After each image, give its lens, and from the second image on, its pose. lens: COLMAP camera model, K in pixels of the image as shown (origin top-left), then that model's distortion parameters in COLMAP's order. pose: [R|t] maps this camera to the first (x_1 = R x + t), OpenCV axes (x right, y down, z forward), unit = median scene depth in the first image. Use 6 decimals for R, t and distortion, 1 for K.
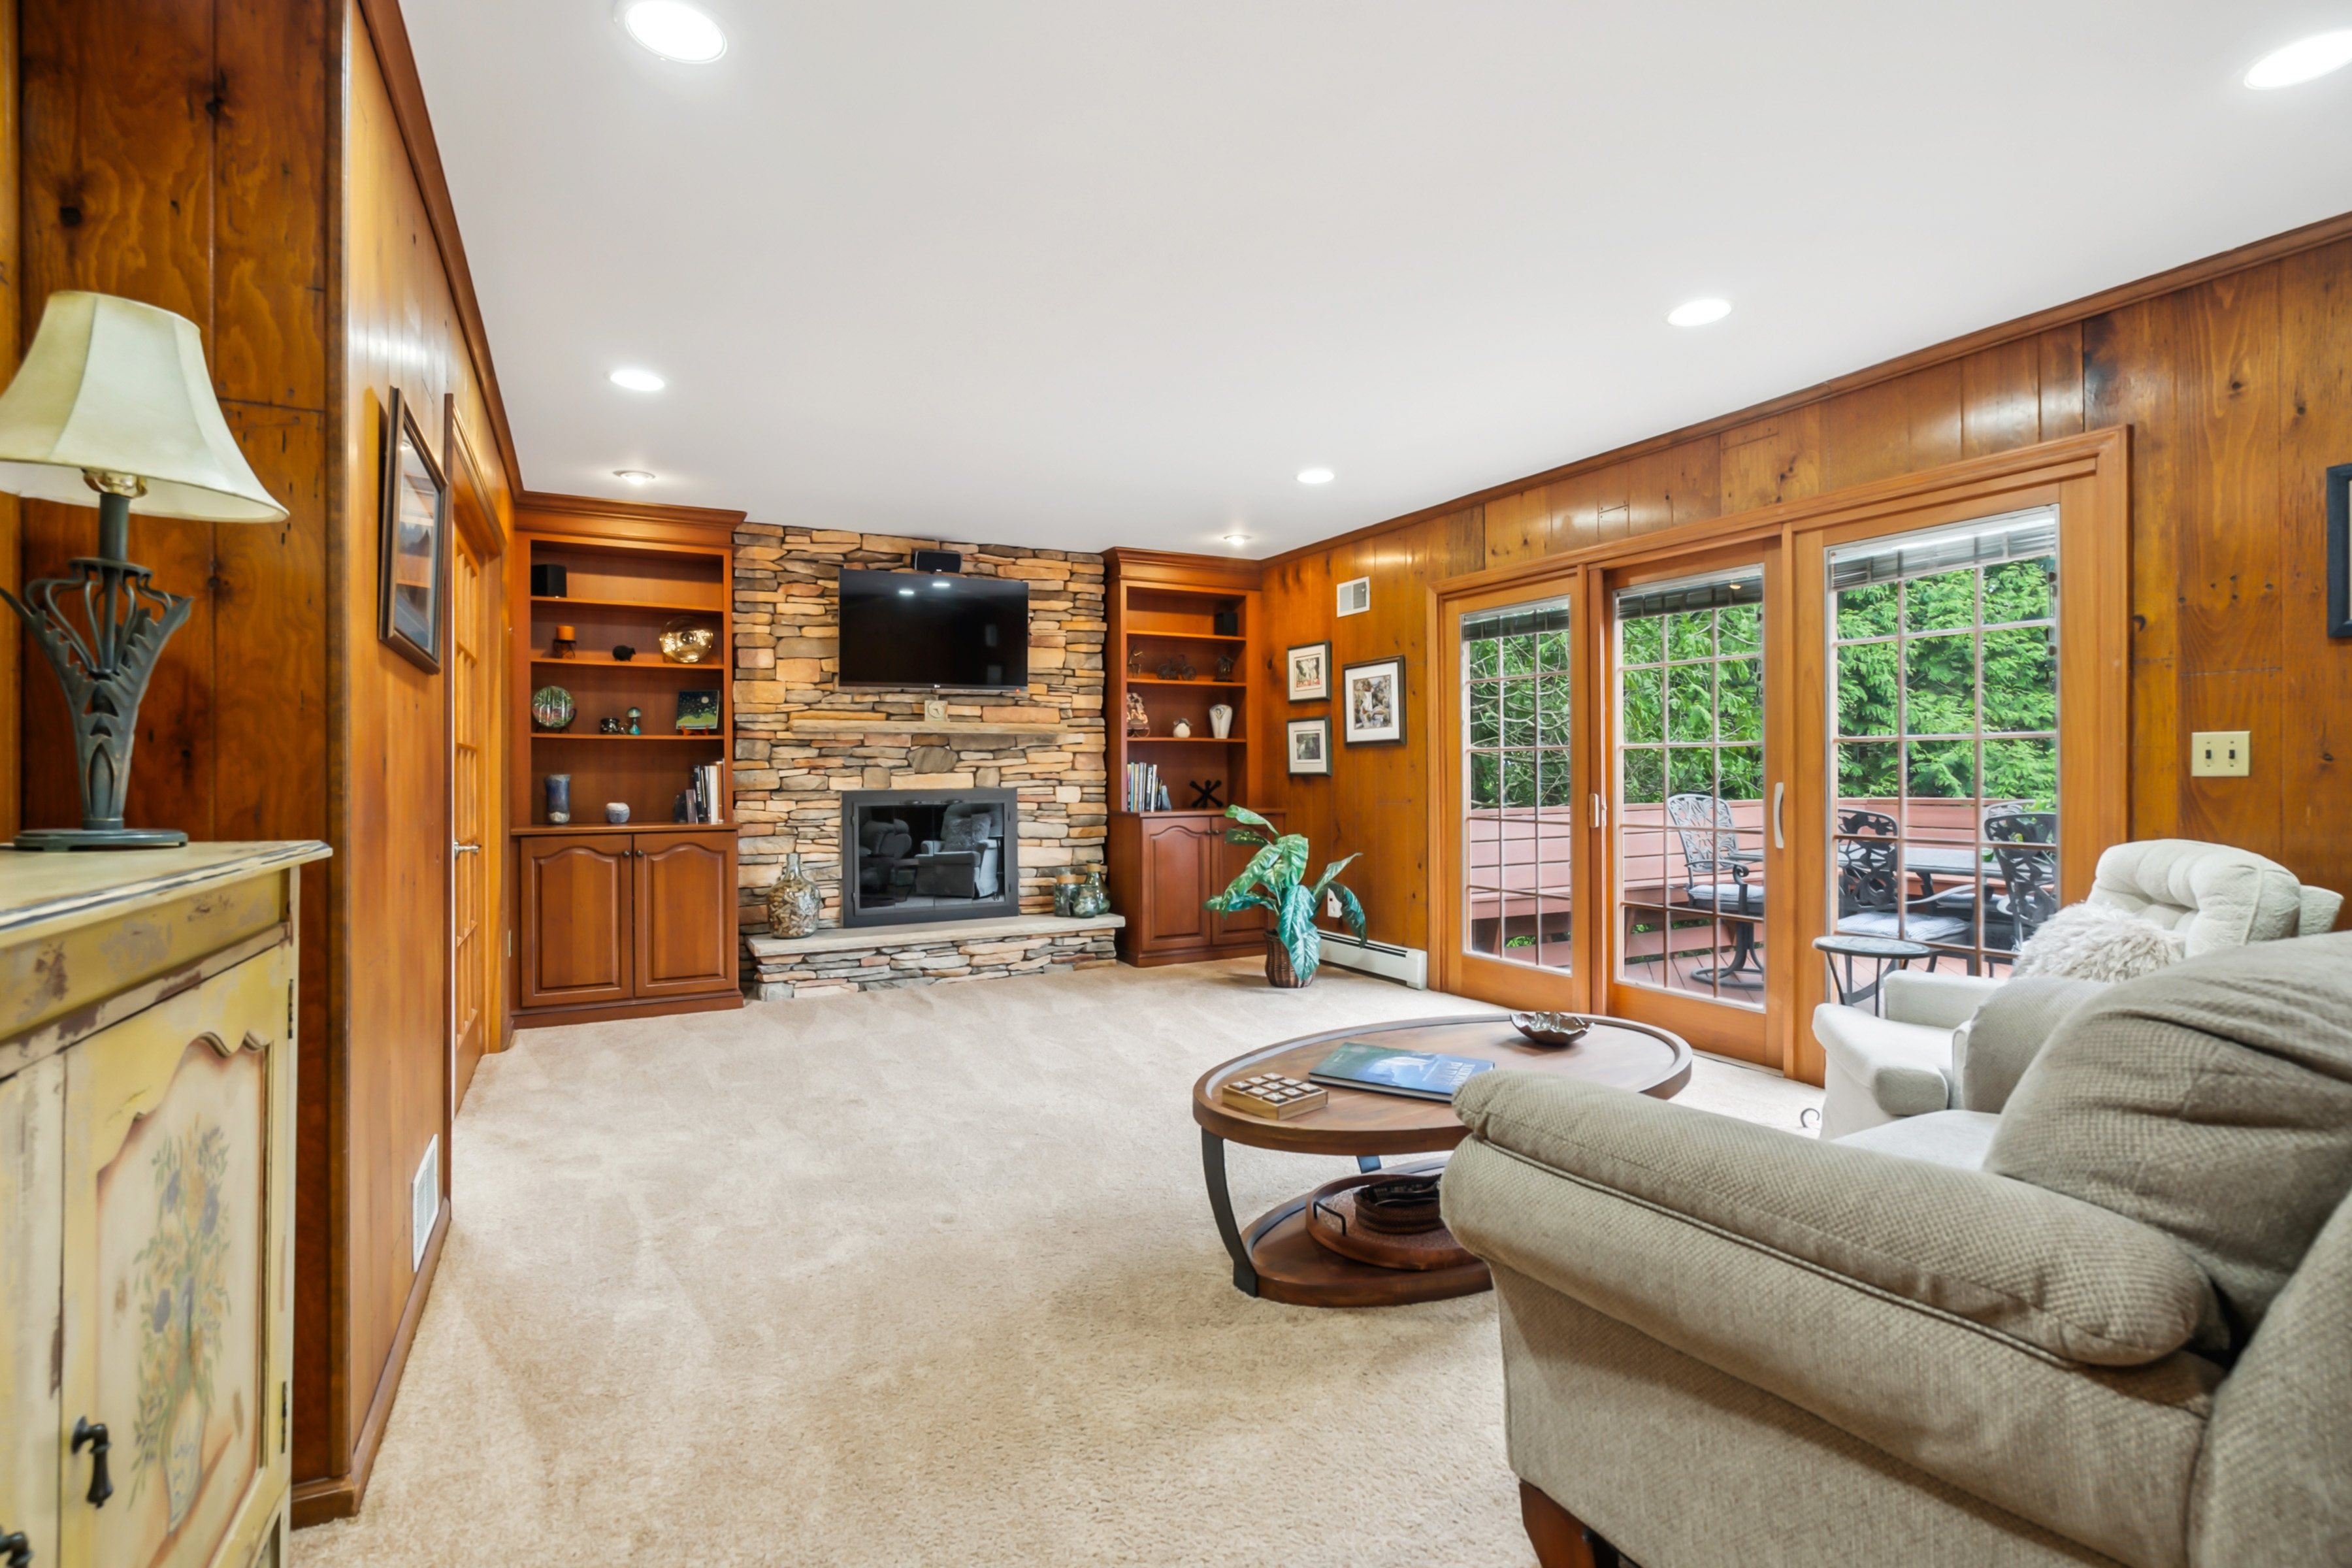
lens RADIAL K [[1091.3, 0, 1151.7], [0, 1091.3, 763.4], [0, 0, 1]] dist [-0.002585, 0.002176]
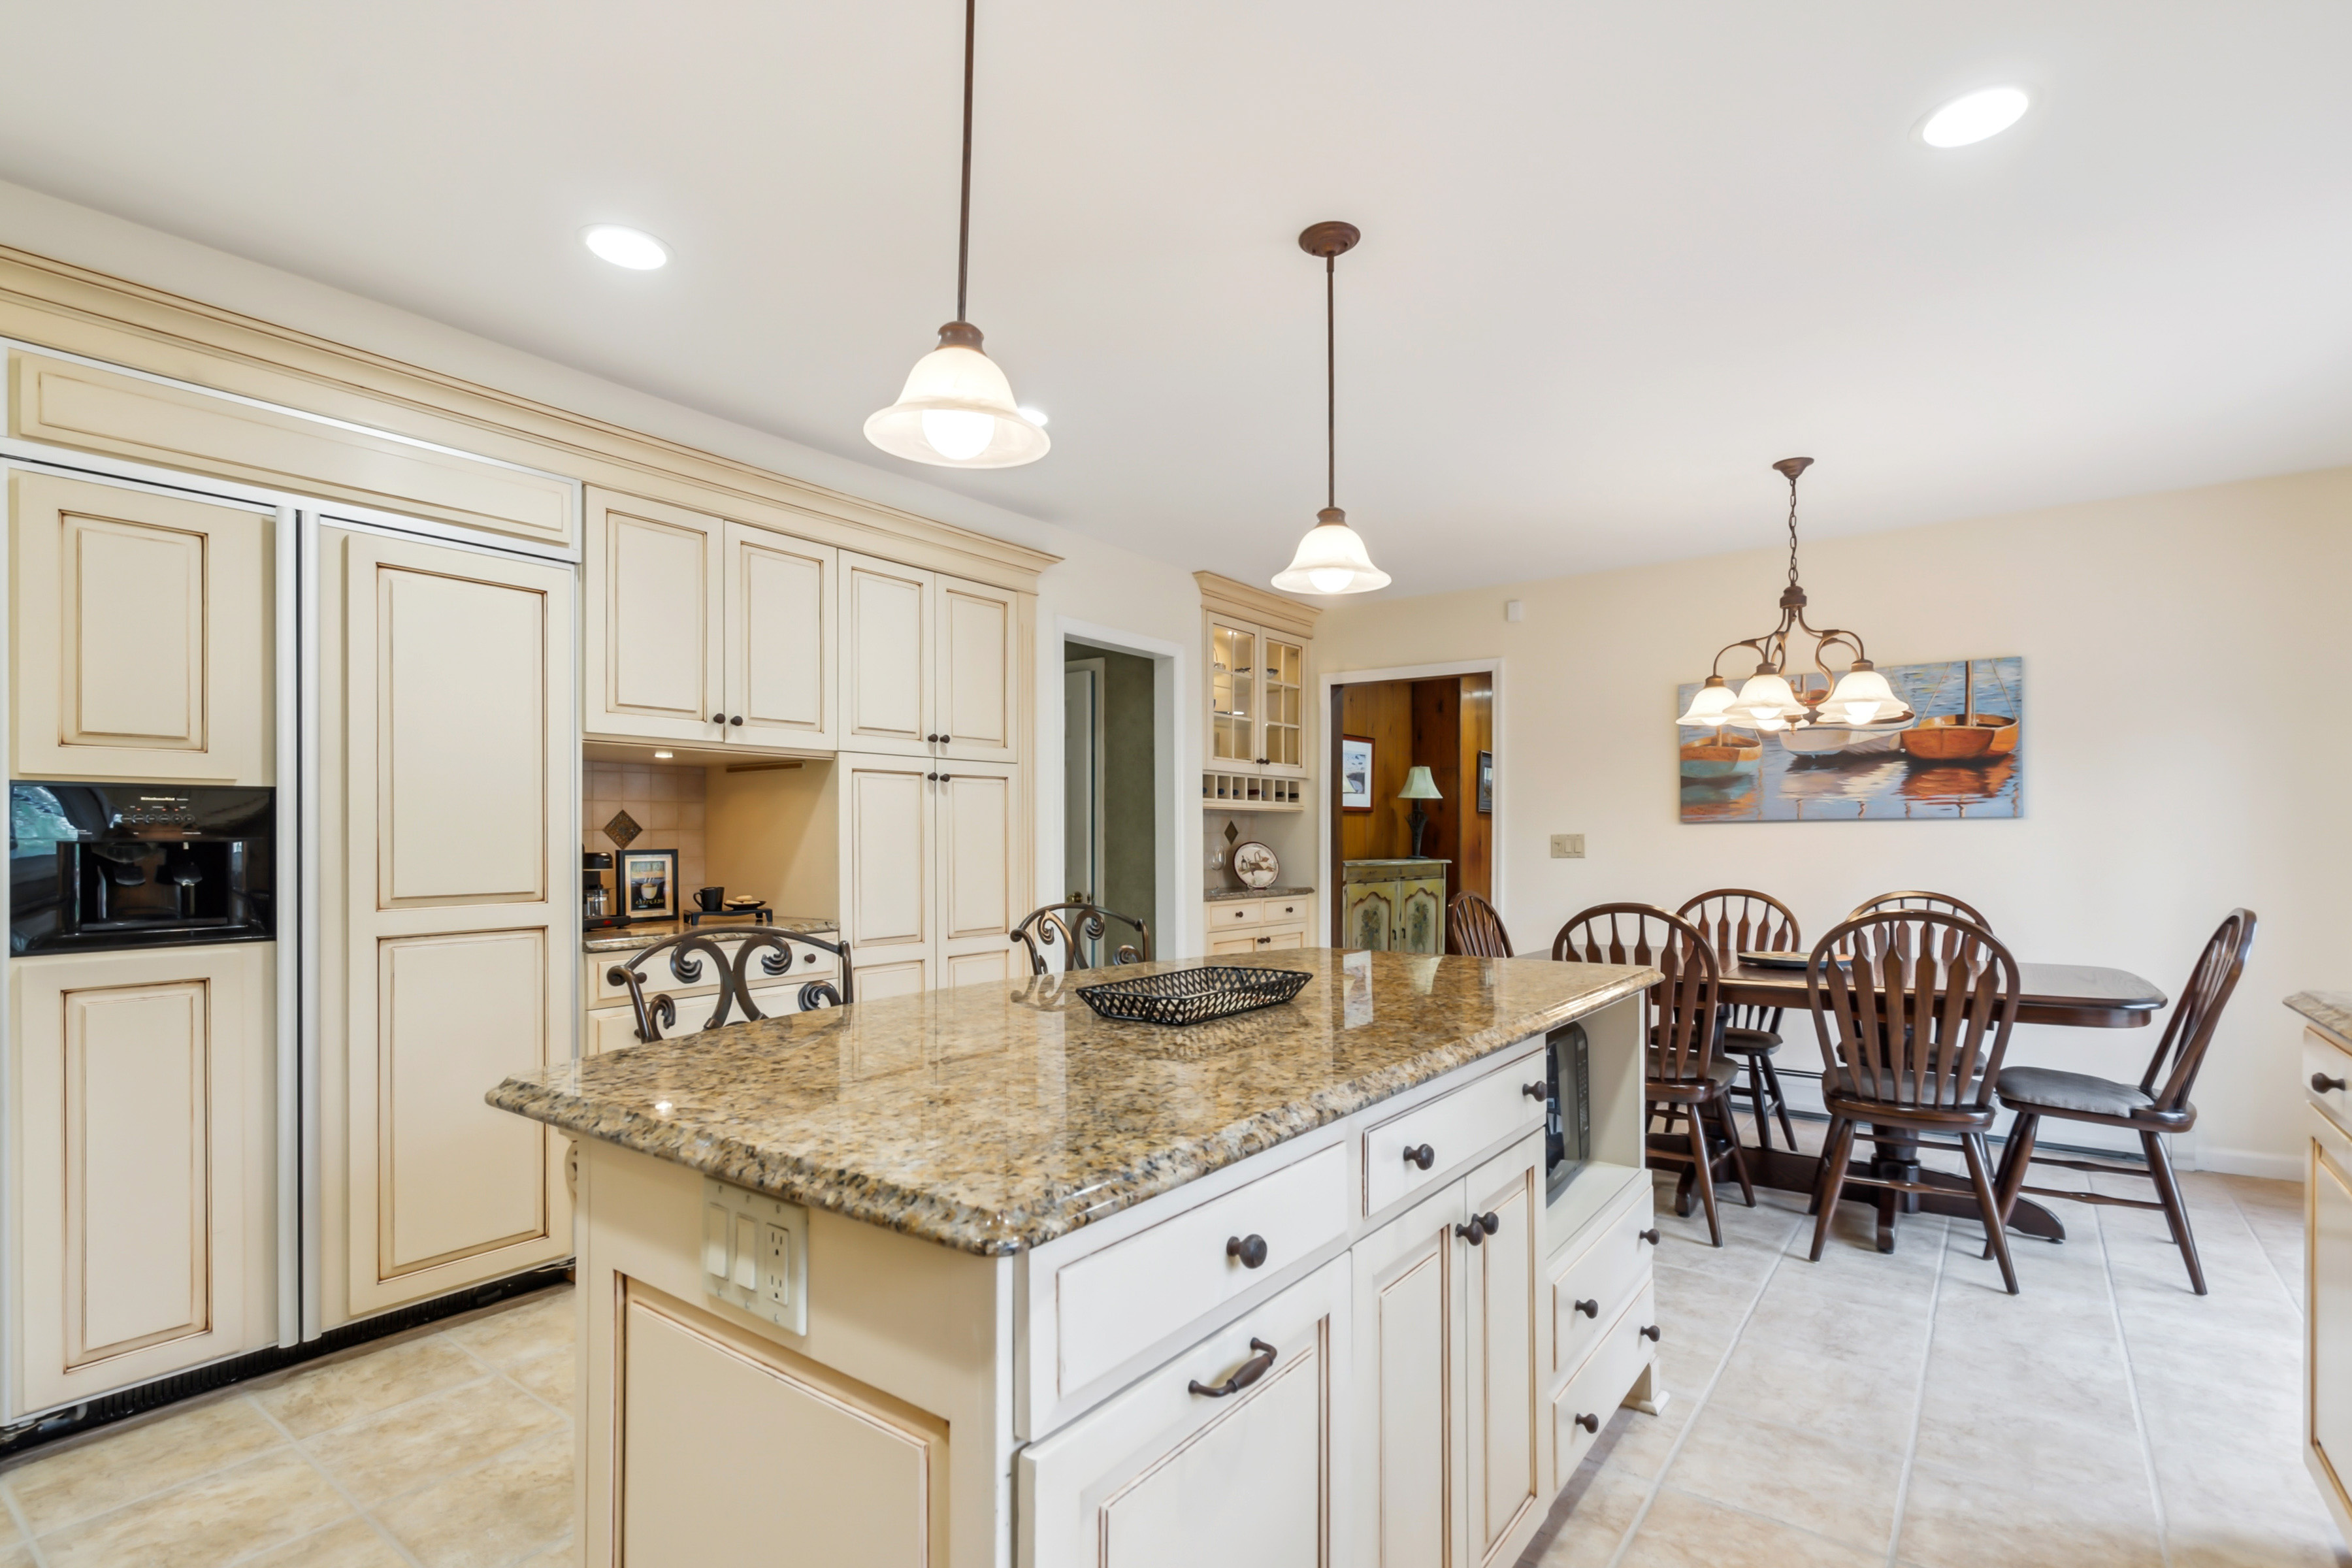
lens RADIAL K [[1091.3, 0, 1174.5], [0, 1091.3, 831.5], [0, 0, 1]] dist [-0.002585, 0.002176]
pose [[0.441019, -0.004522, -0.897486, 0.884586], [0.010987, 0.999940, 0.000360, -0.021471], [0.897430, -0.010020, 0.441042, -0.656107]]
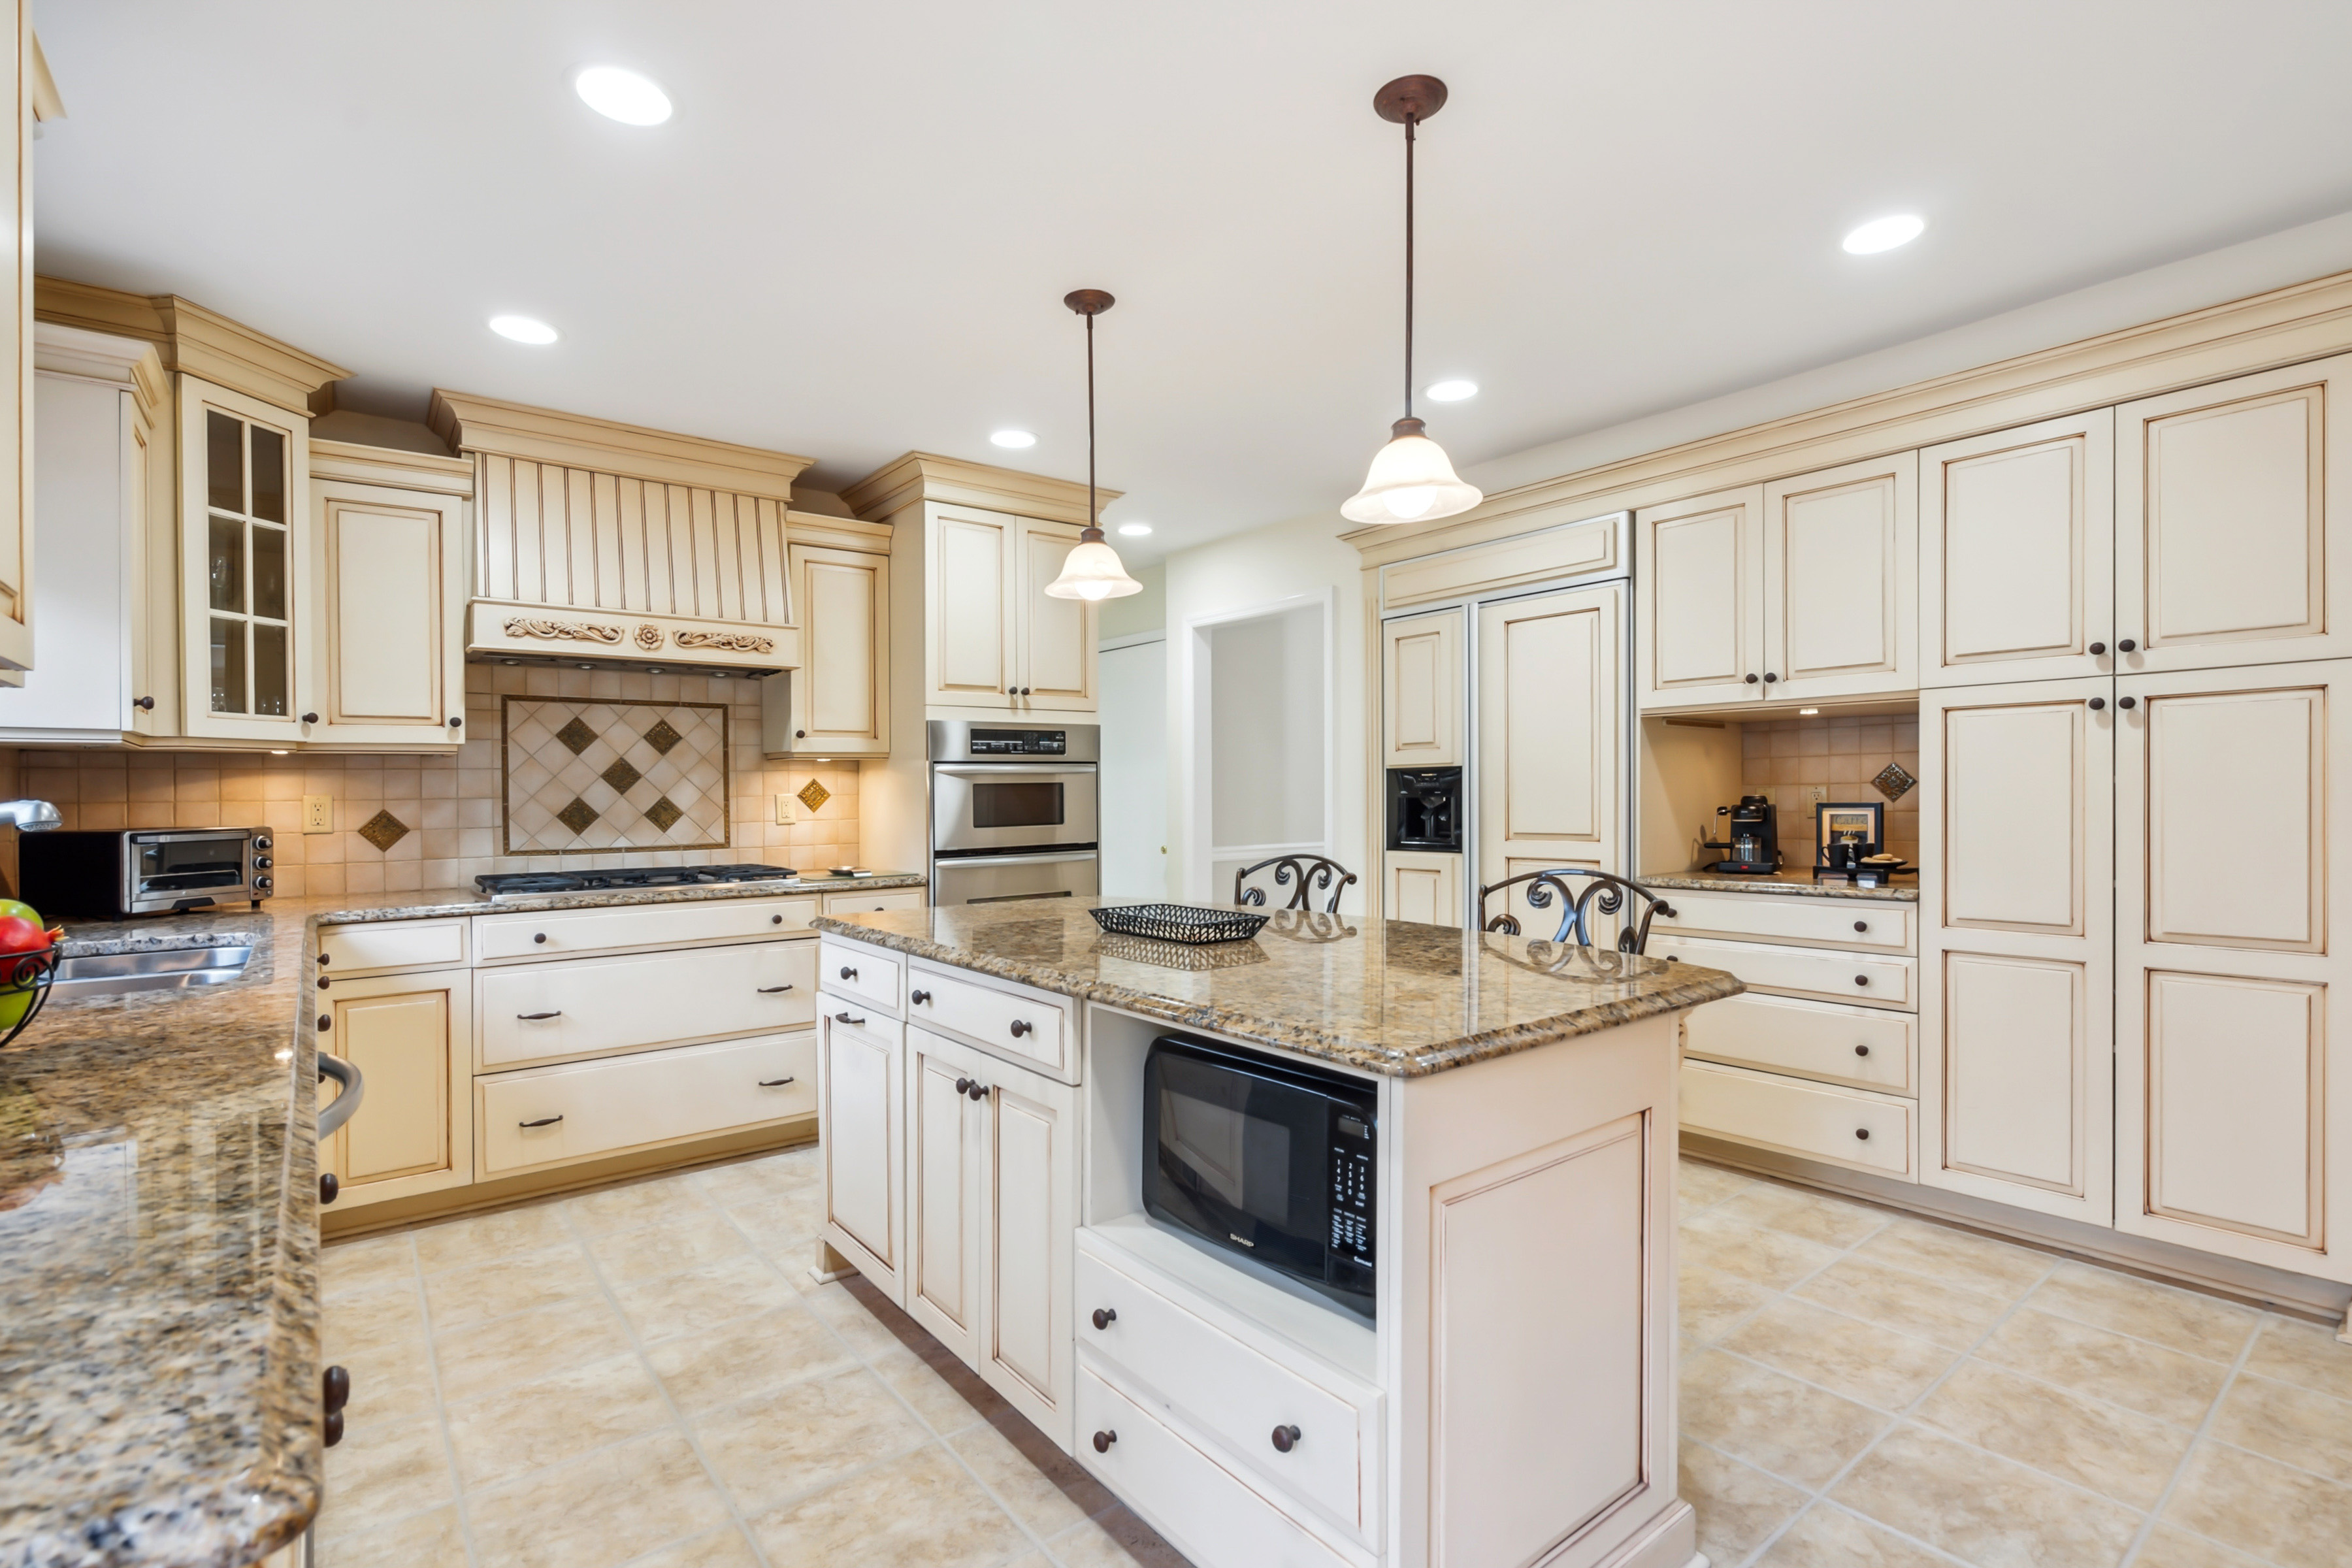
lens RADIAL K [[1091.3, 0, 1173.6], [0, 1091.3, 795.6], [0, 0, 1]] dist [-0.002585, 0.002176]
pose [[-0.981293, 0.014710, -0.191960, 0.686145], [0.016186, 0.999850, -0.006125, -0.020466], [0.191841, -0.009117, -0.981384, -0.076612]]
